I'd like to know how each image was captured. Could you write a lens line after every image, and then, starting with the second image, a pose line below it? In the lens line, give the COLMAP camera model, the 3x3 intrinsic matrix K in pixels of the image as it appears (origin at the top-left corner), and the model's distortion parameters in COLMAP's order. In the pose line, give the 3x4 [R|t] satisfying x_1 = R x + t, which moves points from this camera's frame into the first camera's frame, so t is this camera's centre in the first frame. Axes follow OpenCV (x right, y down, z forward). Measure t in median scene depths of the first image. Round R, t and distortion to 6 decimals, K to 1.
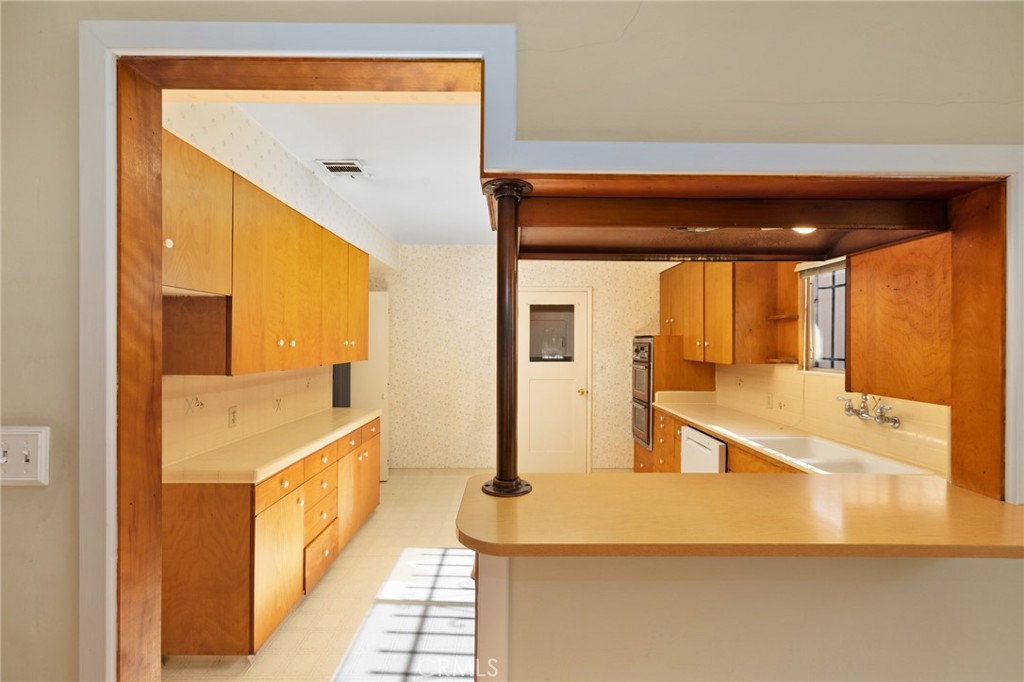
lens RADIAL K [[432.0, 0, 519.7], [0, 432.0, 343.4], [0, 0, 1]] dist [-0.000044, 0.000016]
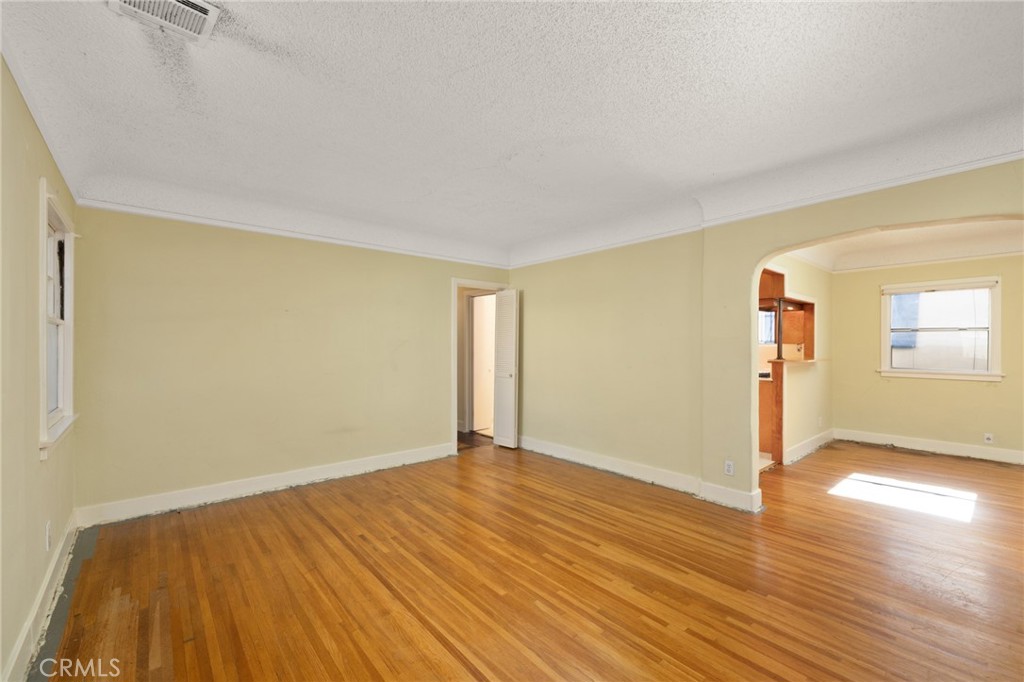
lens RADIAL K [[432.0, 0, 517.9], [0, 432.0, 346.3], [0, 0, 1]] dist [-0.000044, 0.000016]
pose [[0.764177, -0.002067, 0.645004, -1.556098], [0.001427, 0.999998, 0.001514, 0.050991], [-0.645005, -0.000237, 0.764178, -0.243496]]
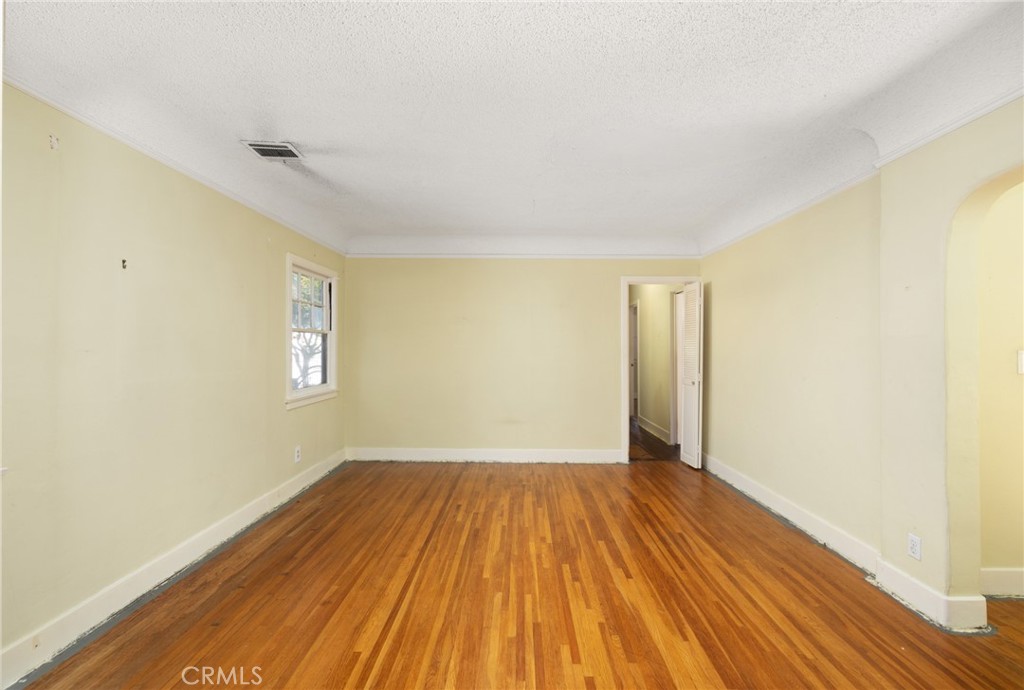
lens RADIAL K [[459.6, 0, 507.6], [0, 459.6, 345.1], [0, 0, 1]] dist [-0.008022, -0.000372]
pose [[0.999343, 0.004649, -0.035950, -1.092560], [-0.004884, 0.999967, -0.006443, 0.052983], [0.035919, 0.006615, 0.999333, -0.477076]]
